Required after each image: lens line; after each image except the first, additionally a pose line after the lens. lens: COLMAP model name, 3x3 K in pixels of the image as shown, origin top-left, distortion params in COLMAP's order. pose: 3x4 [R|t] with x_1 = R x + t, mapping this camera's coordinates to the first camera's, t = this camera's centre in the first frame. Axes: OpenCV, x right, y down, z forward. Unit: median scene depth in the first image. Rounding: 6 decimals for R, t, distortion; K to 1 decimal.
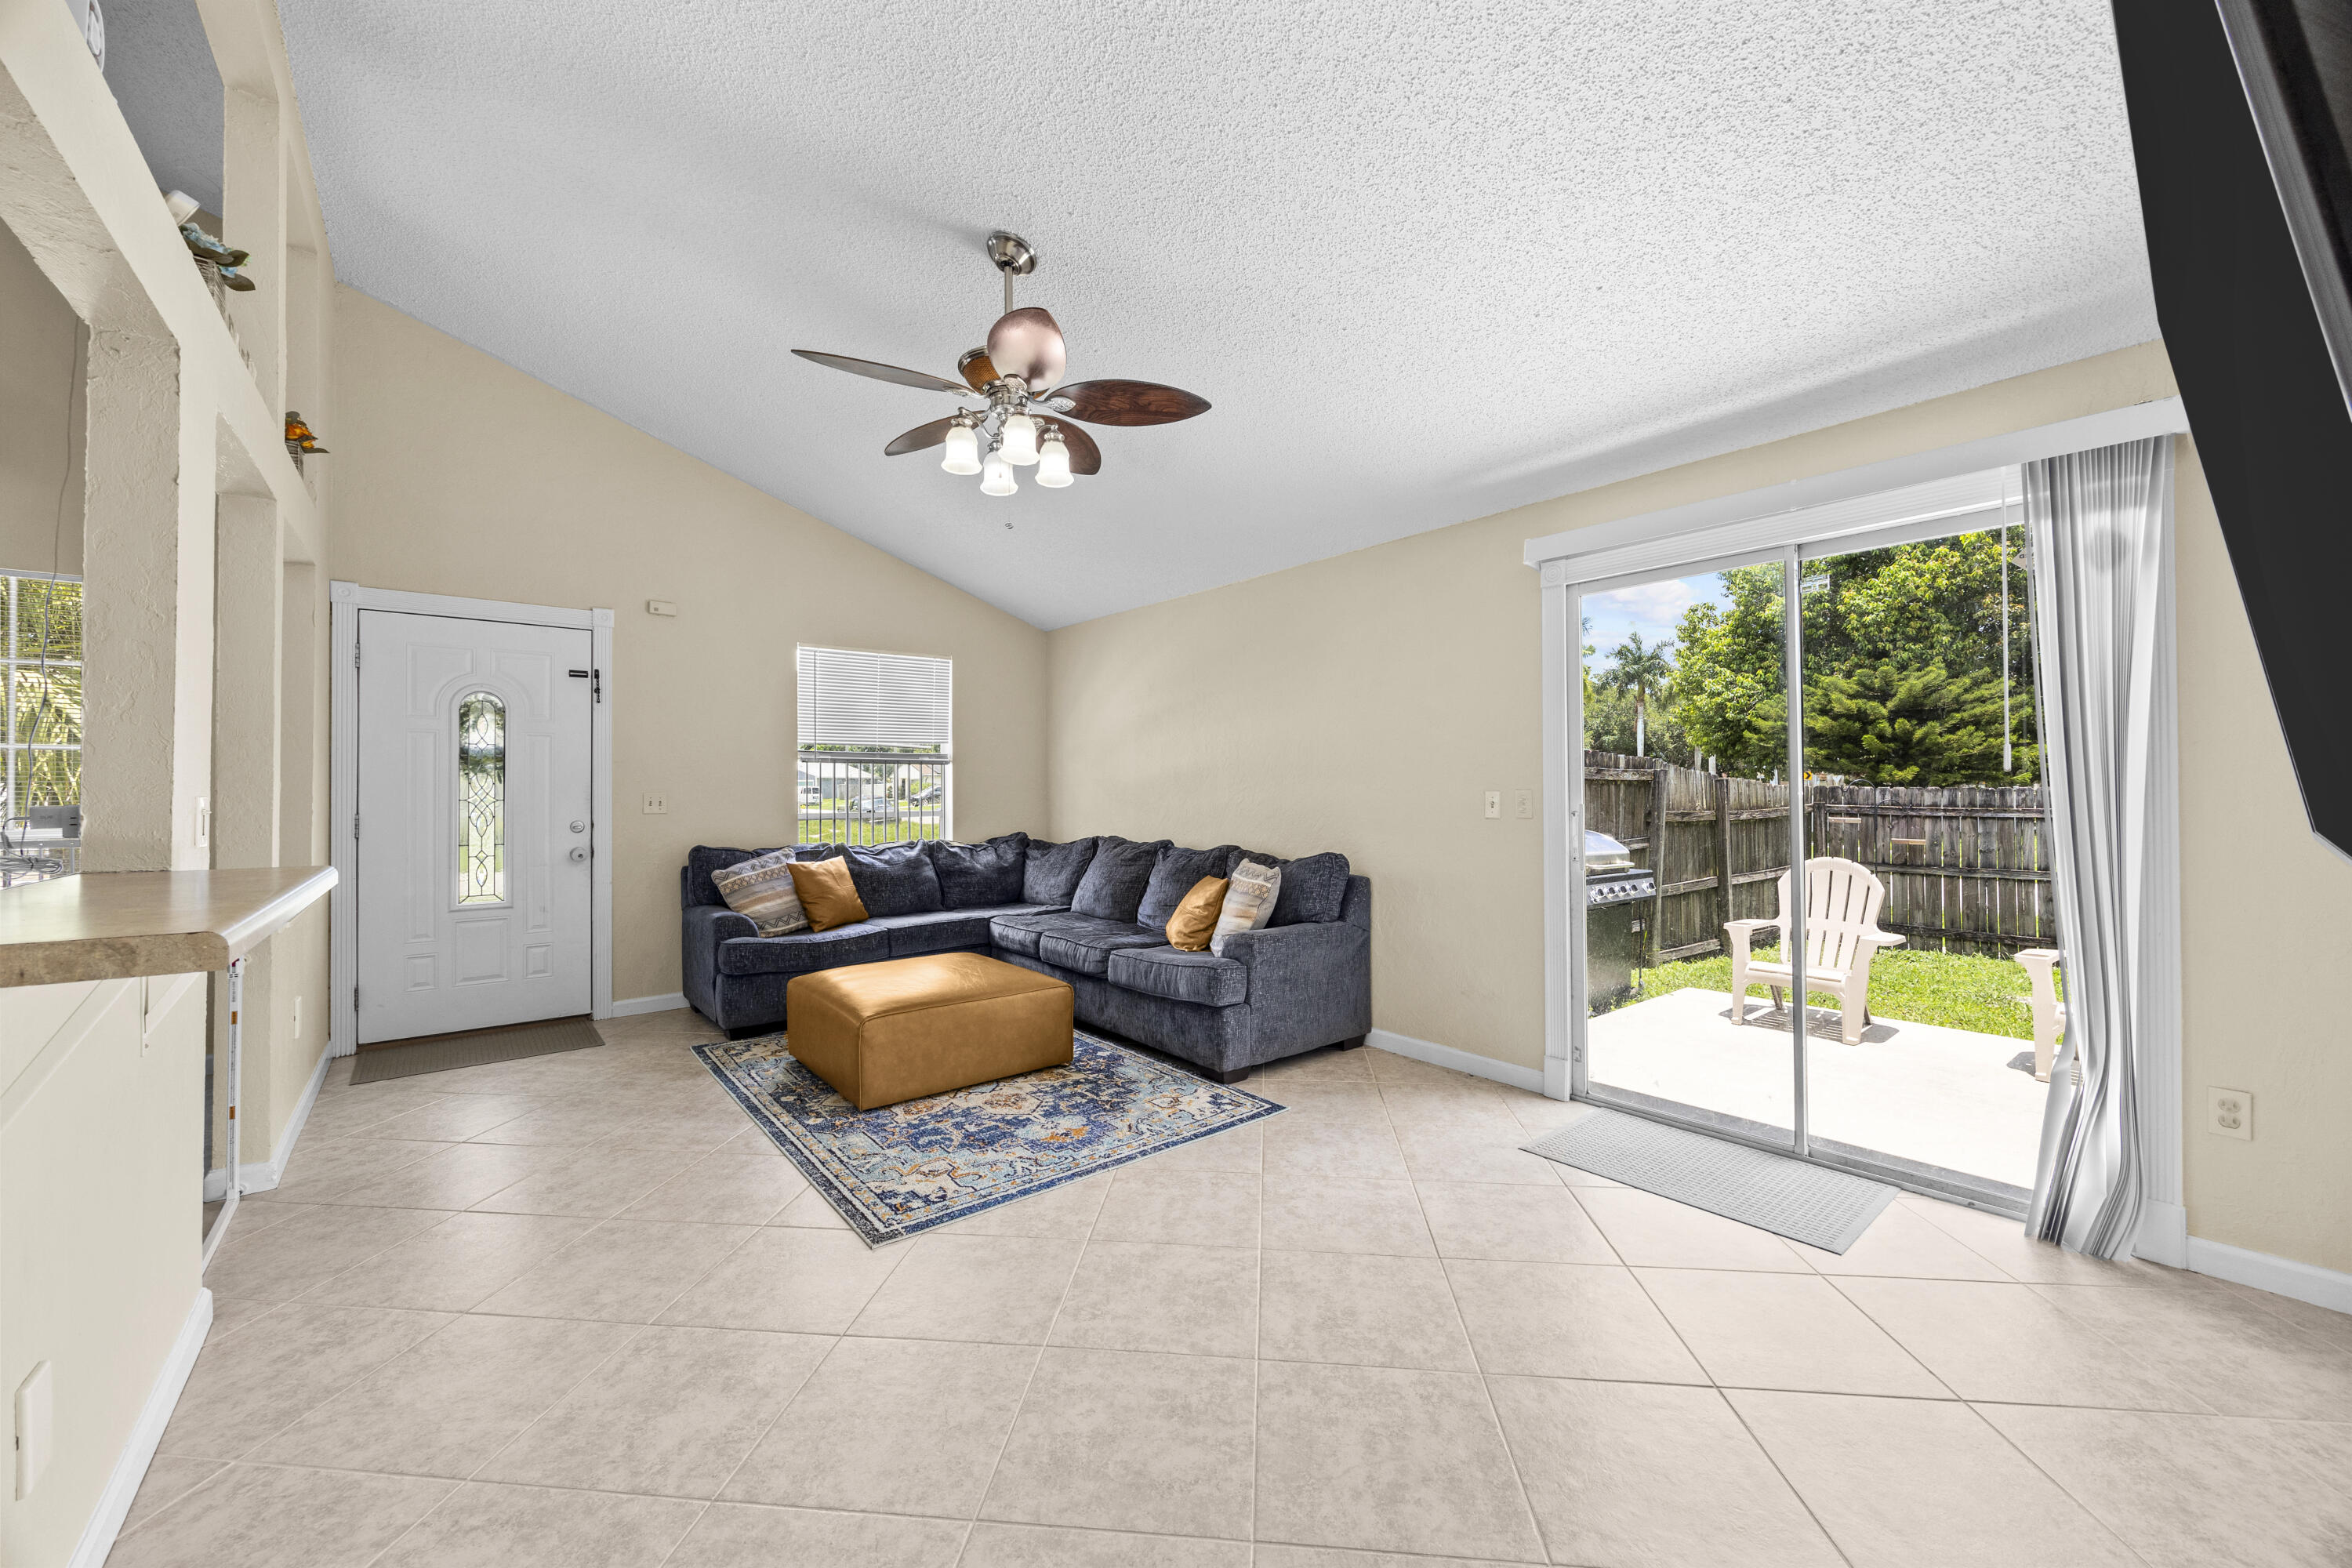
lens RADIAL K [[902.9, 0, 1173.2], [0, 902.9, 773.6], [0, 0, 1]] dist [-0.003725, -0.000097]
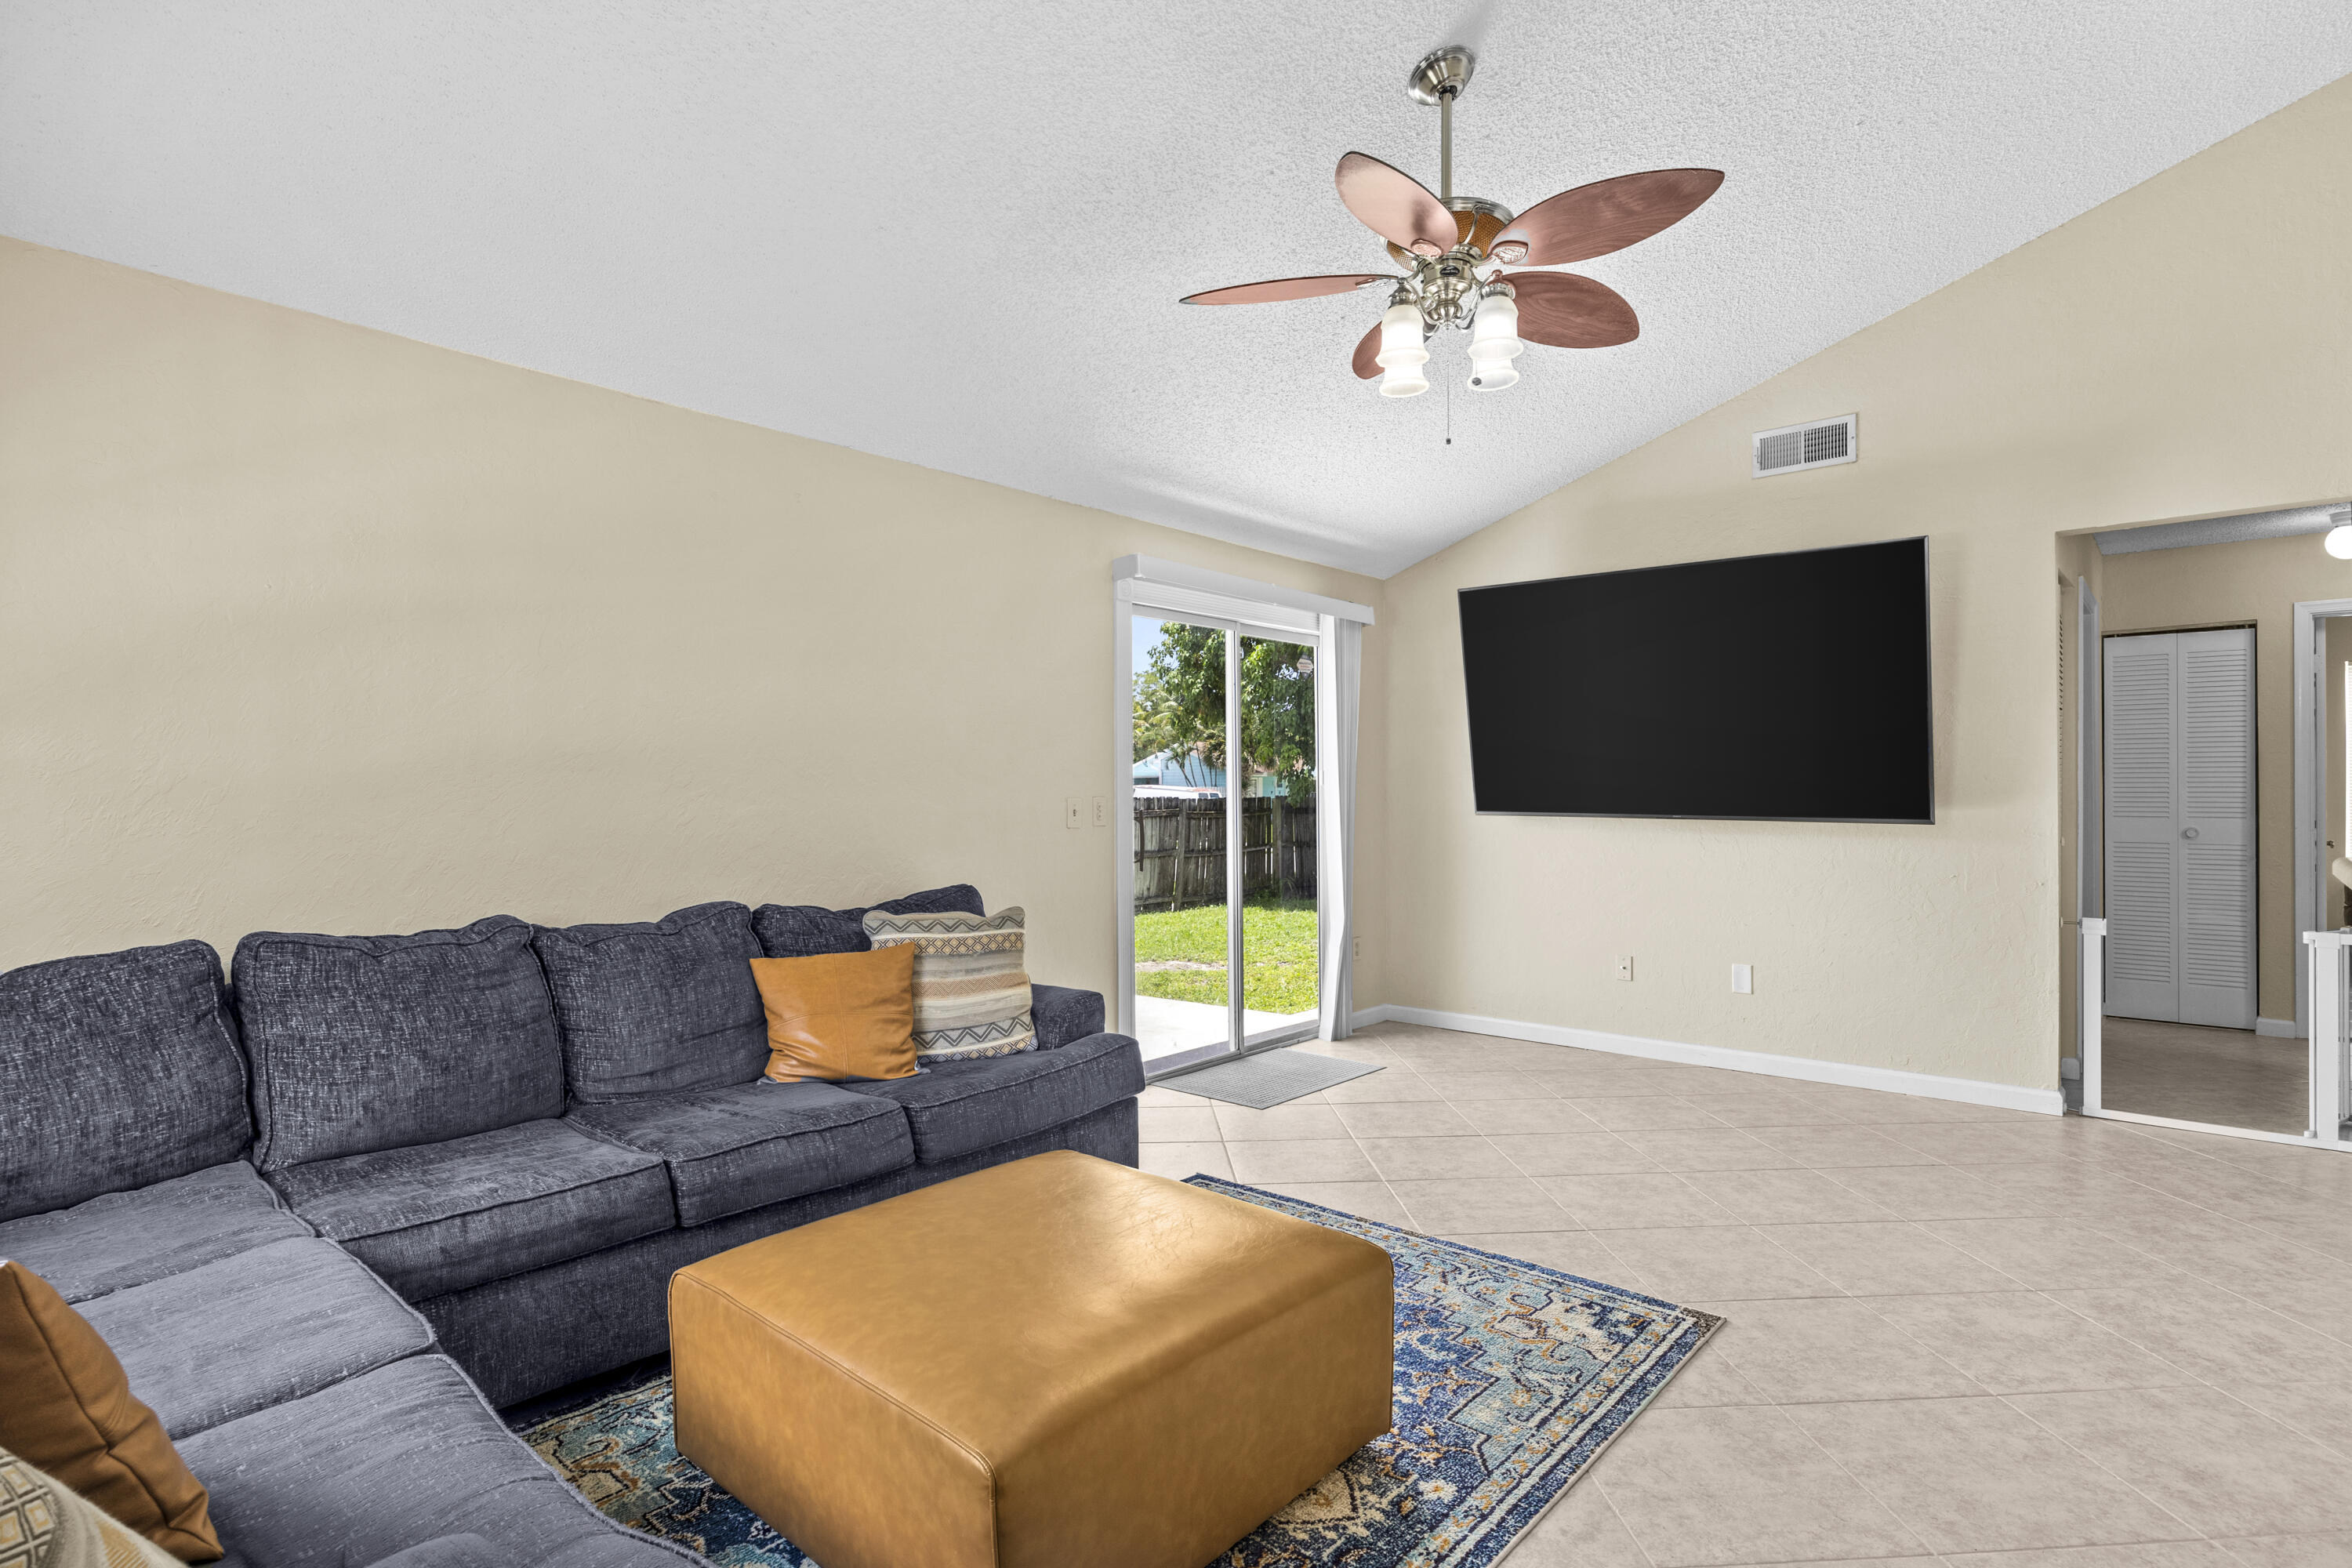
lens RADIAL K [[1186.3, 0, 1182.8], [0, 1186.3, 793.2], [0, 0, 1]] dist [-0.014827, 0.001809]
pose [[-0.173267, 0.006884, 0.984851, -0.982040], [-0.009010, 0.999923, -0.008574, 0.025977], [-0.984834, -0.010359, -0.173191, 1.236854]]
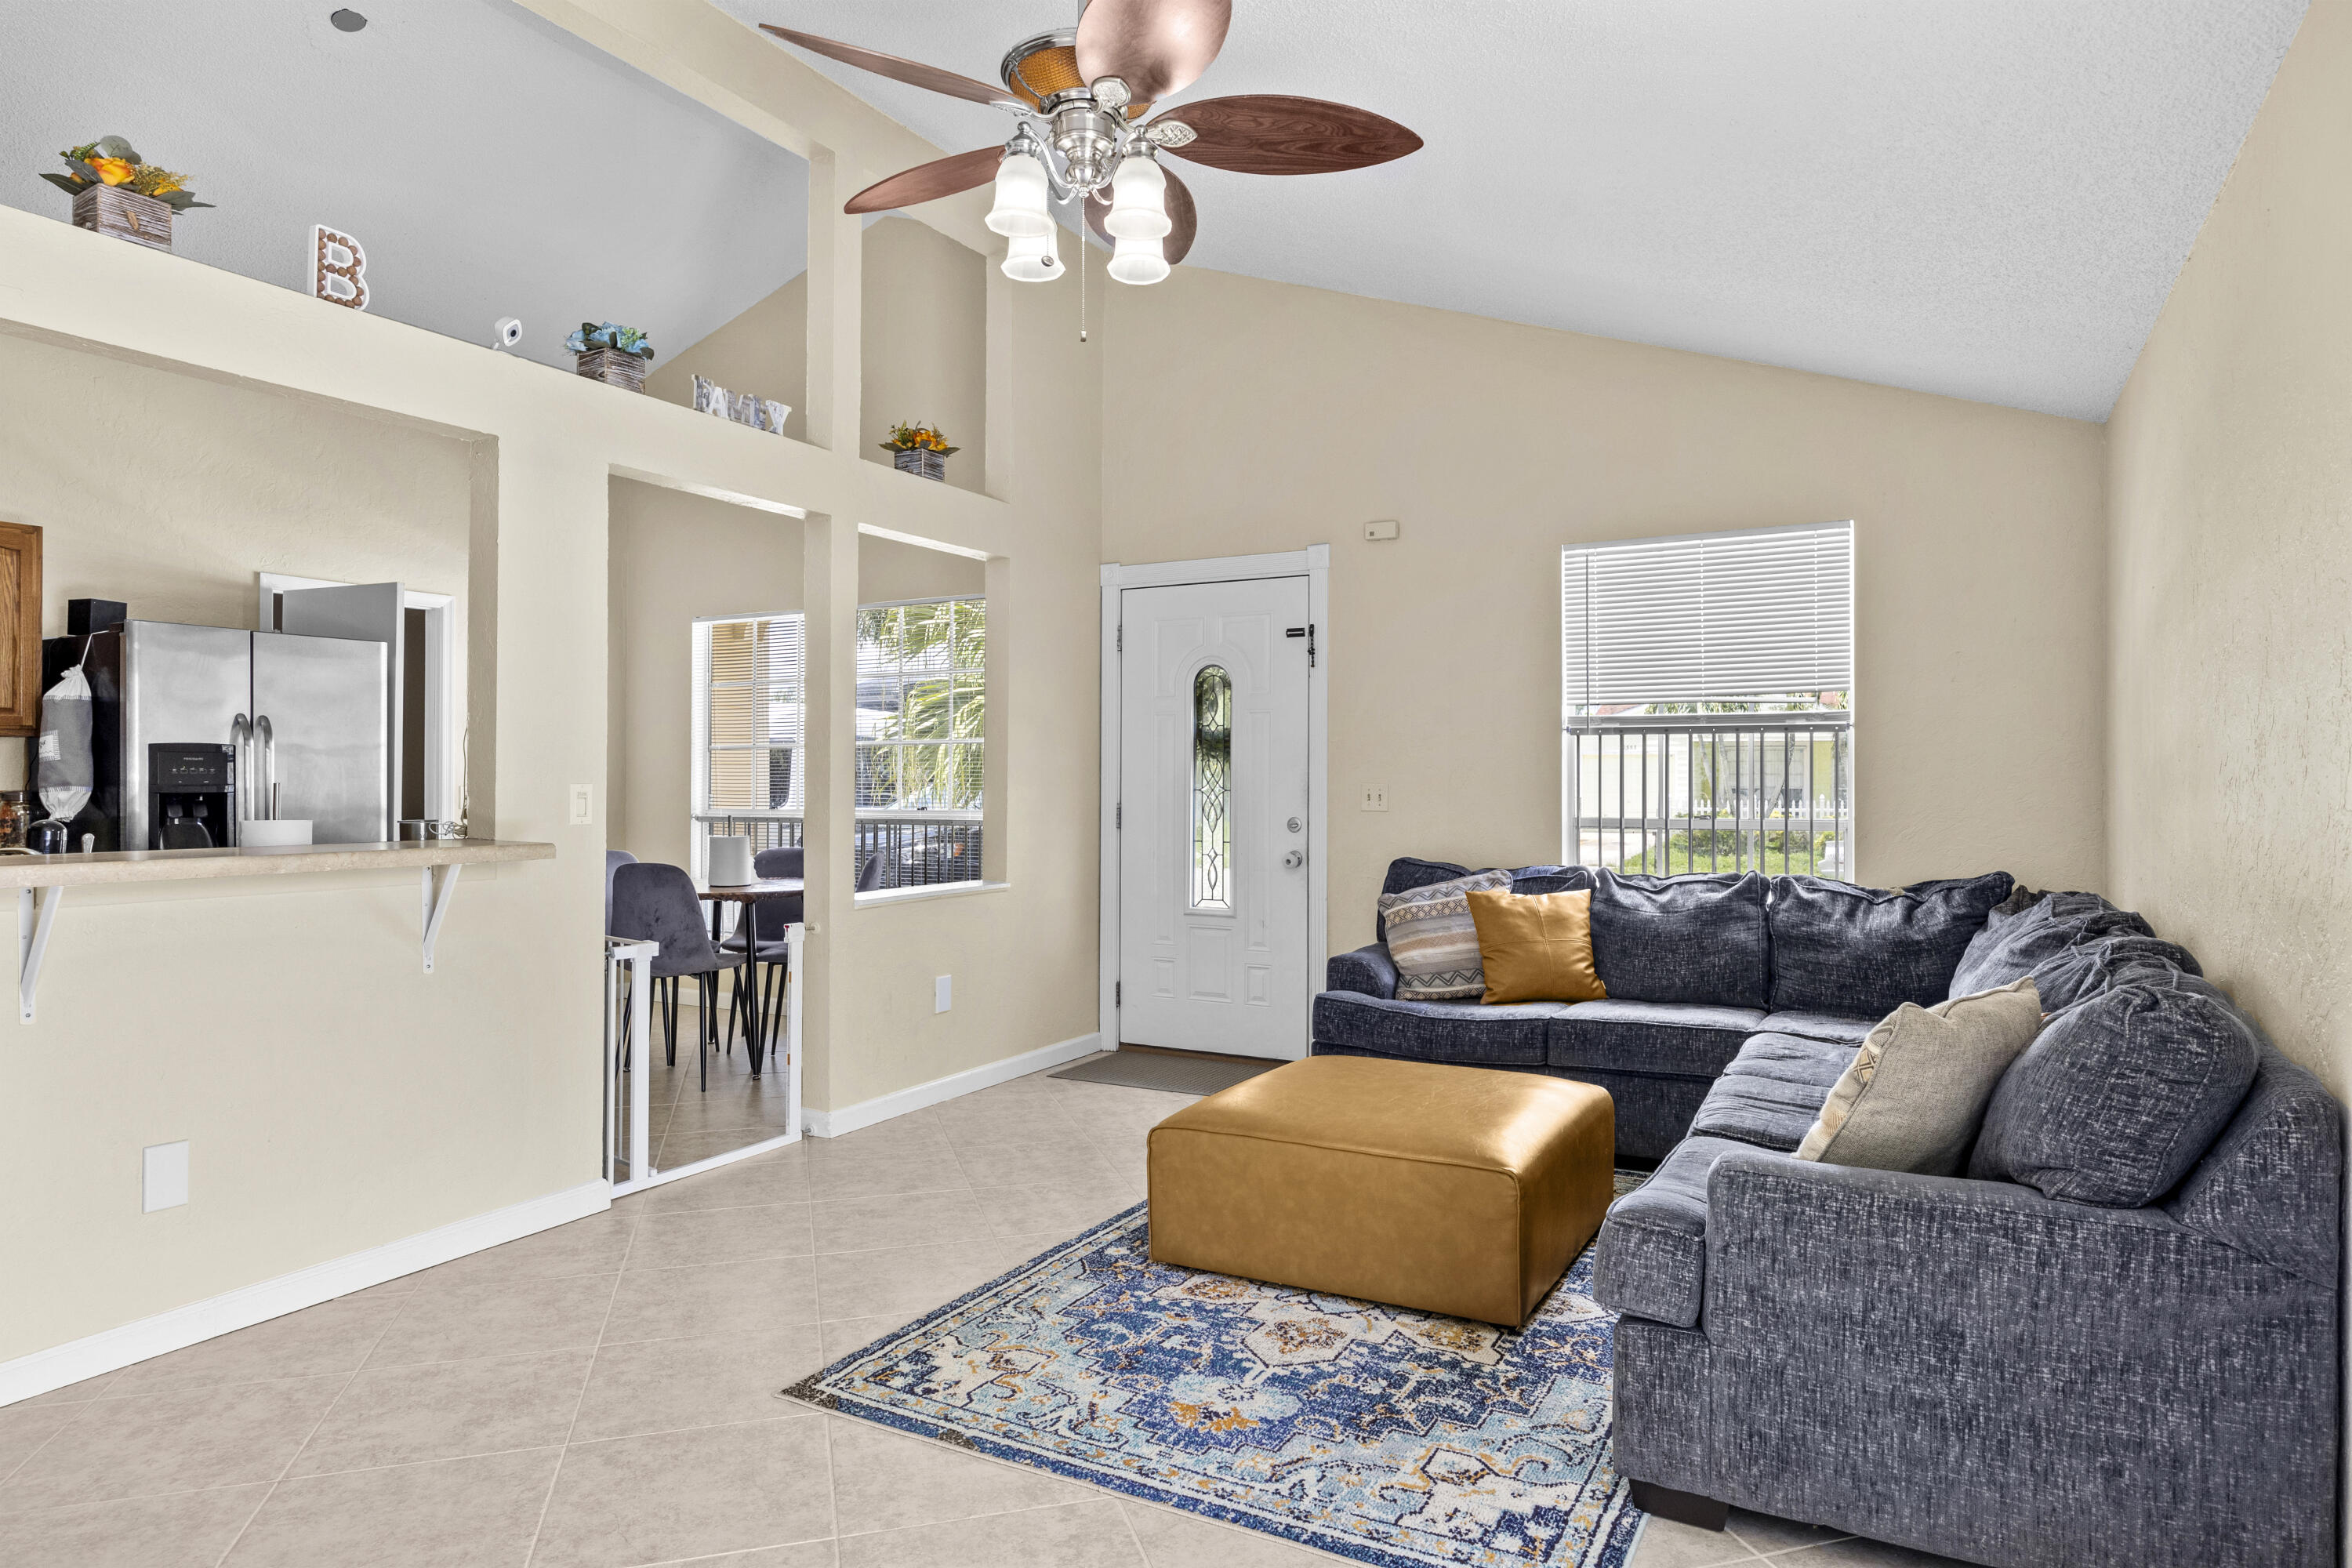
lens RADIAL K [[1370.4, 0, 1166.0], [0, 1370.4, 775.6], [0, 0, 1]] dist [-0.009663, -0.000212]
pose [[0.377027, 0.001101, -0.926202, 0.600472], [0.013041, 0.999894, 0.006497, 0.008472], [0.926110, -0.014528, 0.376973, 0.635704]]
